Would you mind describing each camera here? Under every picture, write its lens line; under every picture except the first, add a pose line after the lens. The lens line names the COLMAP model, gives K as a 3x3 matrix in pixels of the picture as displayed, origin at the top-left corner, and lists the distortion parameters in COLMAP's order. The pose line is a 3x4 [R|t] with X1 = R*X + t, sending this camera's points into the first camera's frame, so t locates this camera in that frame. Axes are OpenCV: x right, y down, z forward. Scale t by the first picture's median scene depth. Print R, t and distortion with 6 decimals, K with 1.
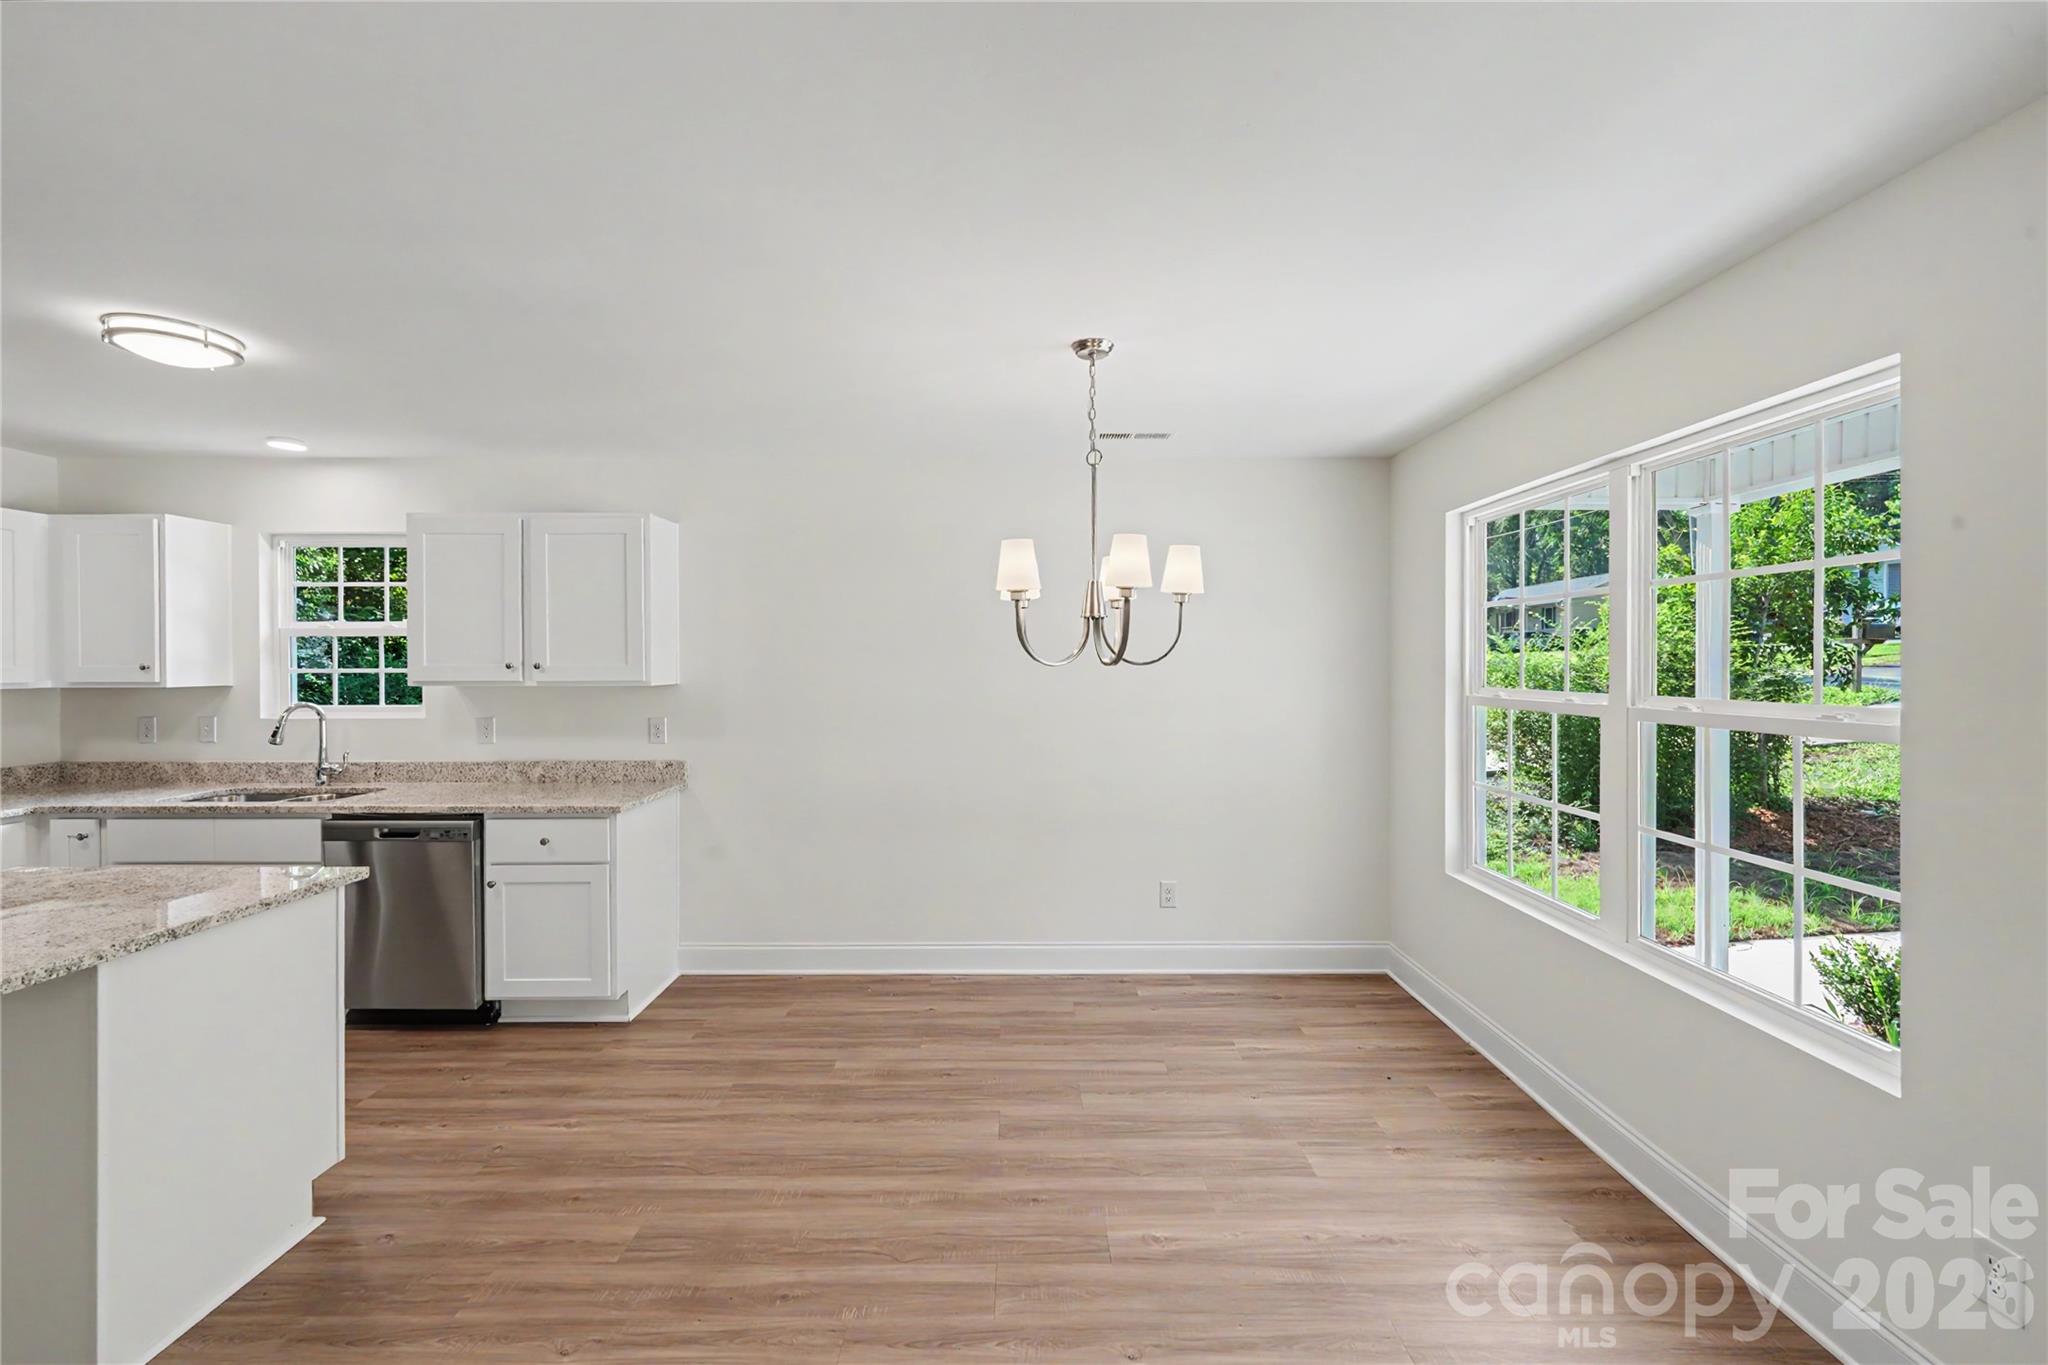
lens RADIAL K [[845.4, 0, 1022.0], [0, 845.4, 668.0], [0, 0, 1]] dist [0.002497, -0.001888]
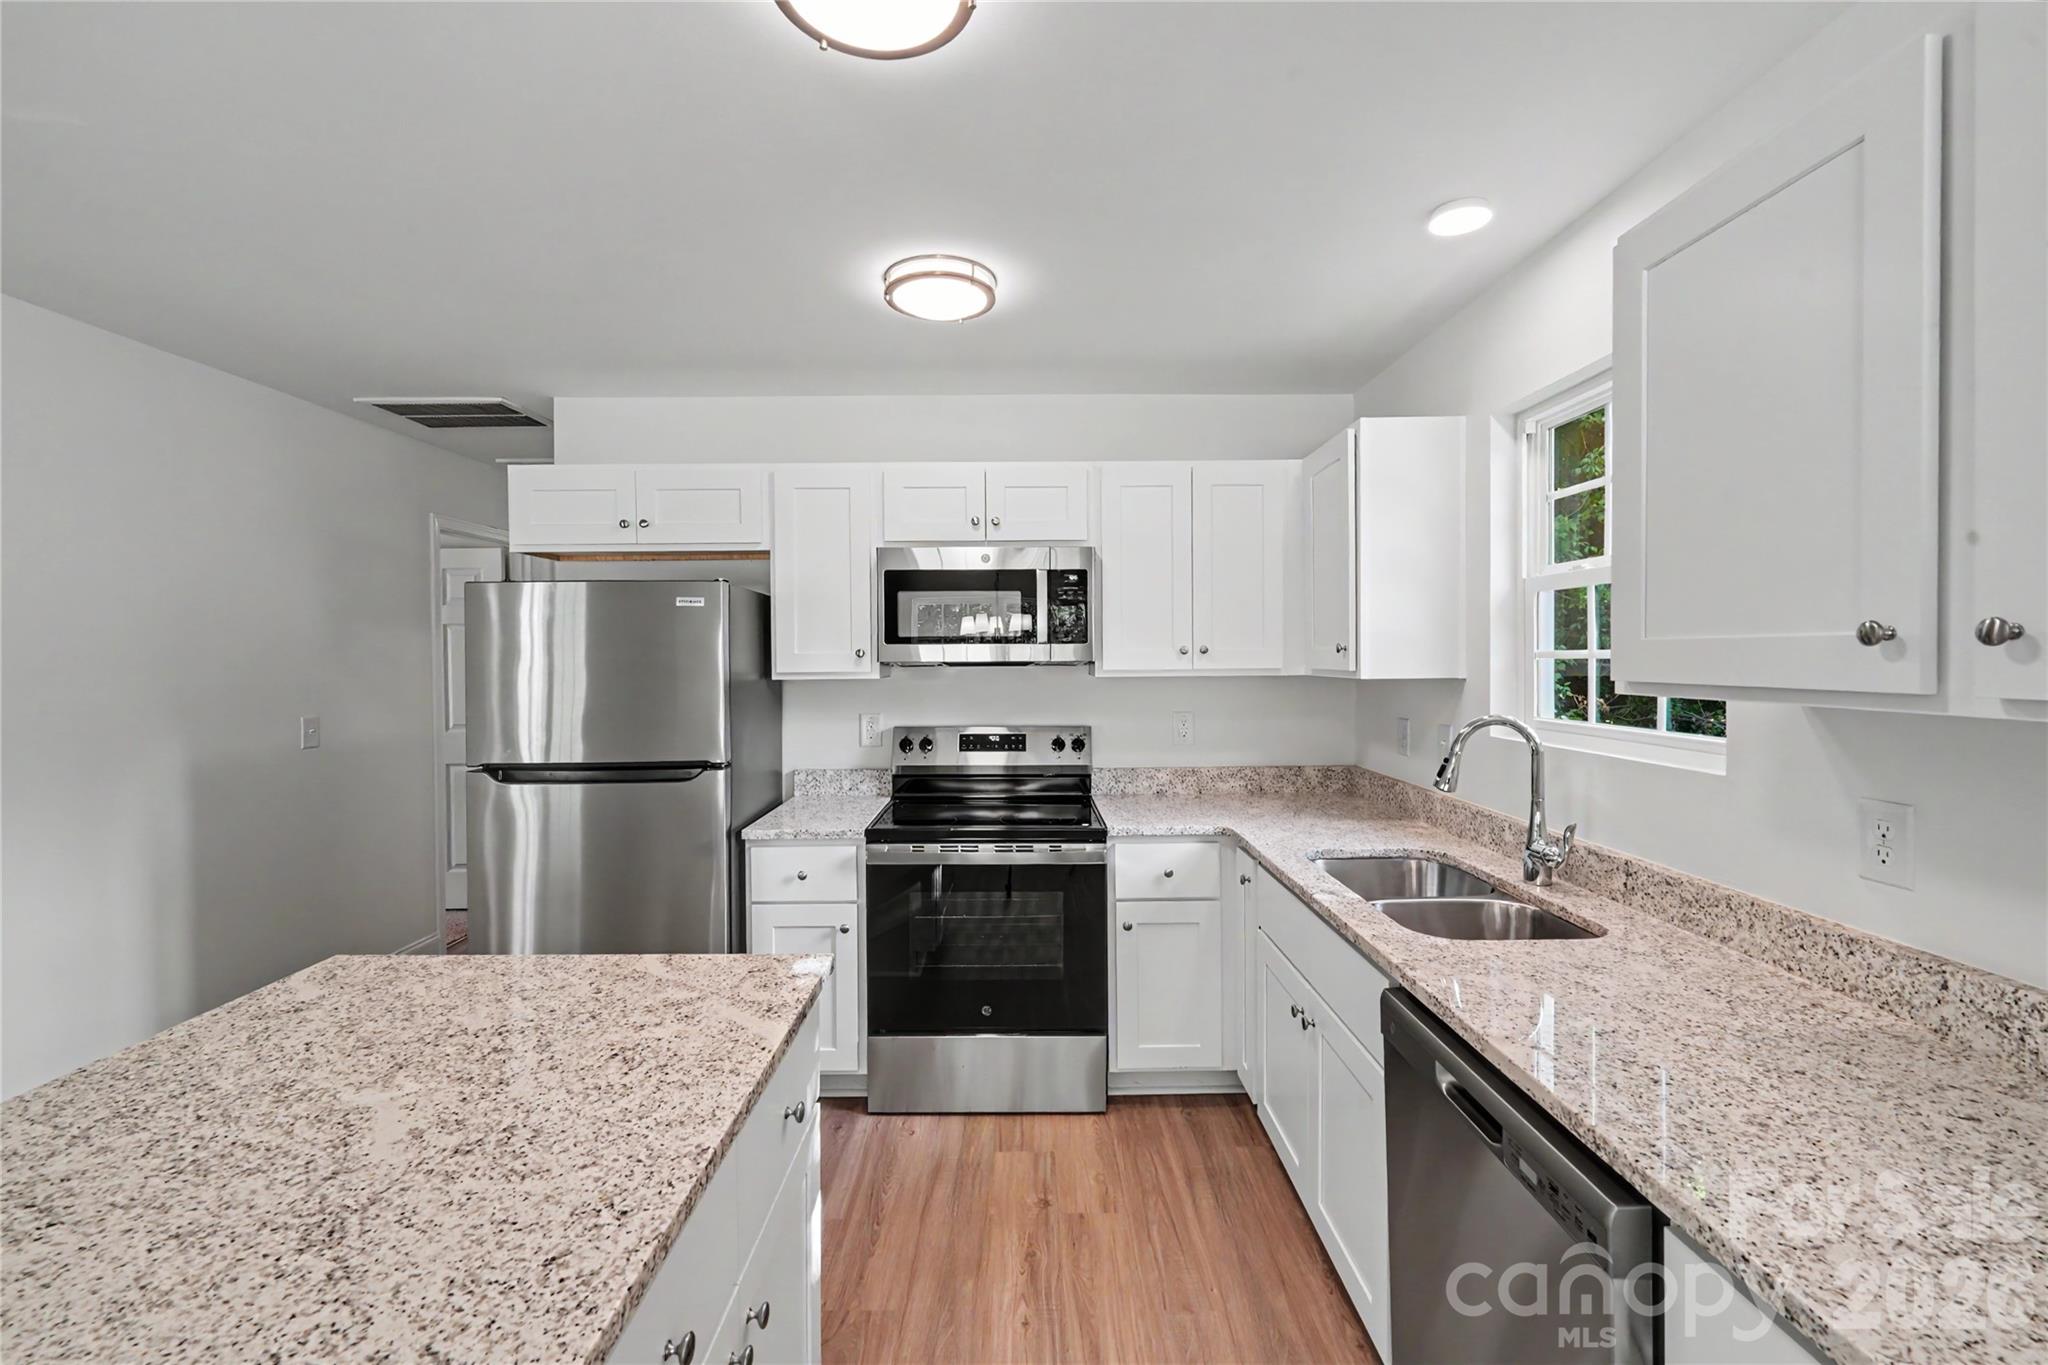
lens RADIAL K [[845.4, 0, 1025.1], [0, 845.4, 673.1], [0, 0, 1]] dist [0.002497, -0.001888]
pose [[0.010557, 0.021889, -0.999705, -0.358875], [-0.000892, 0.999760, 0.021881, 0.004028], [0.999944, 0.000661, 0.010574, 0.753610]]
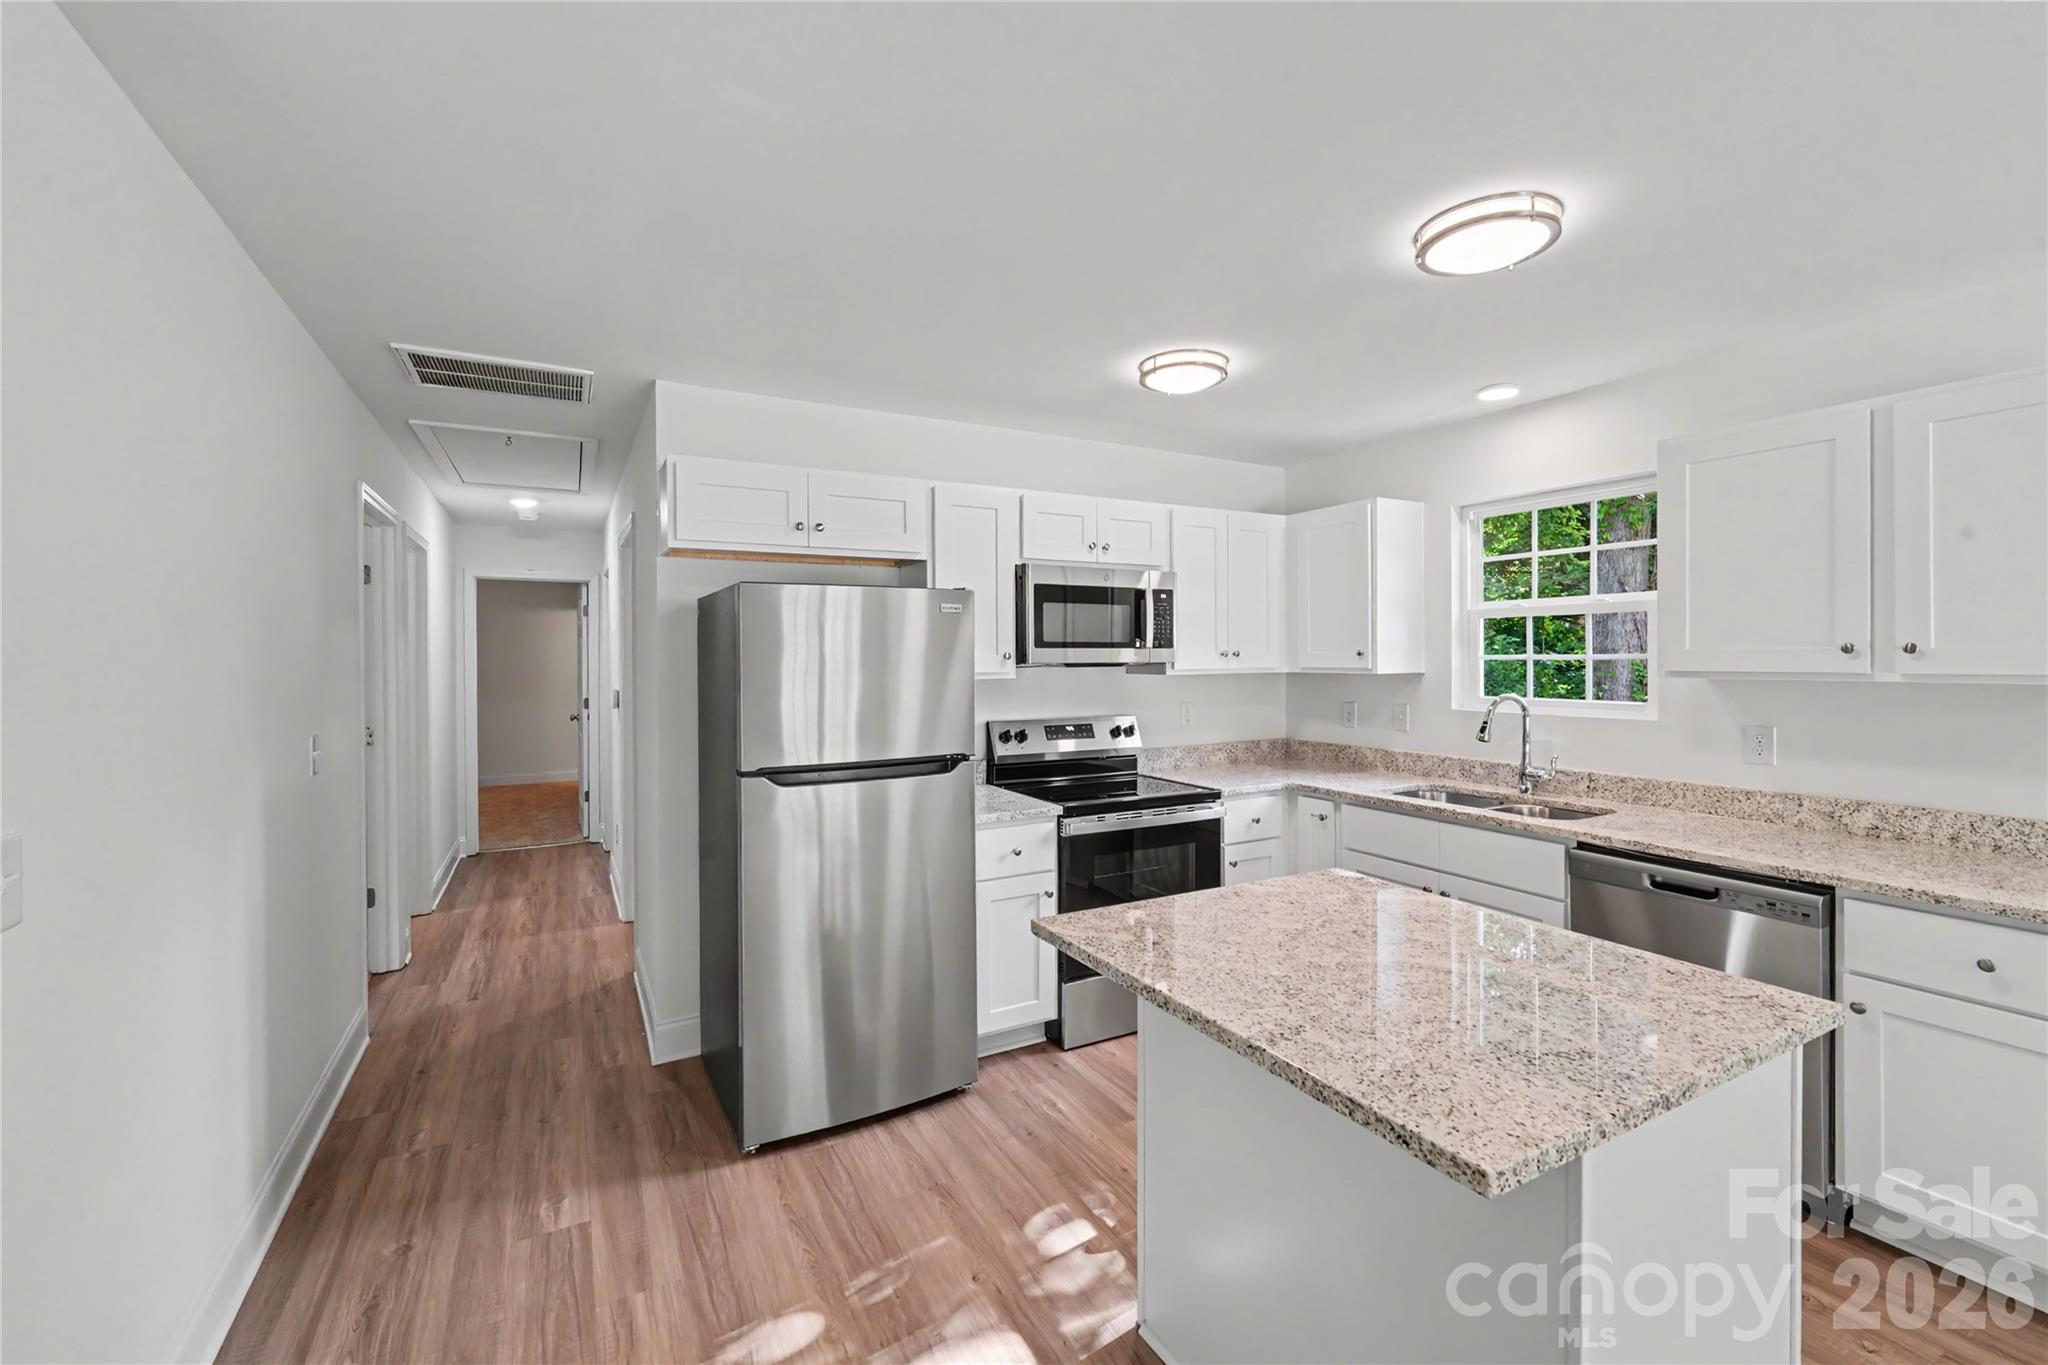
lens RADIAL K [[845.4, 0, 1021.6], [0, 845.4, 660.7], [0, 0, 1]] dist [0.002497, -0.001888]
pose [[0.482912, 0.004225, -0.875659, -0.363306], [-0.001784, 0.999991, 0.003842, 0.004990], [0.875667, -0.000293, 0.482916, 0.169586]]
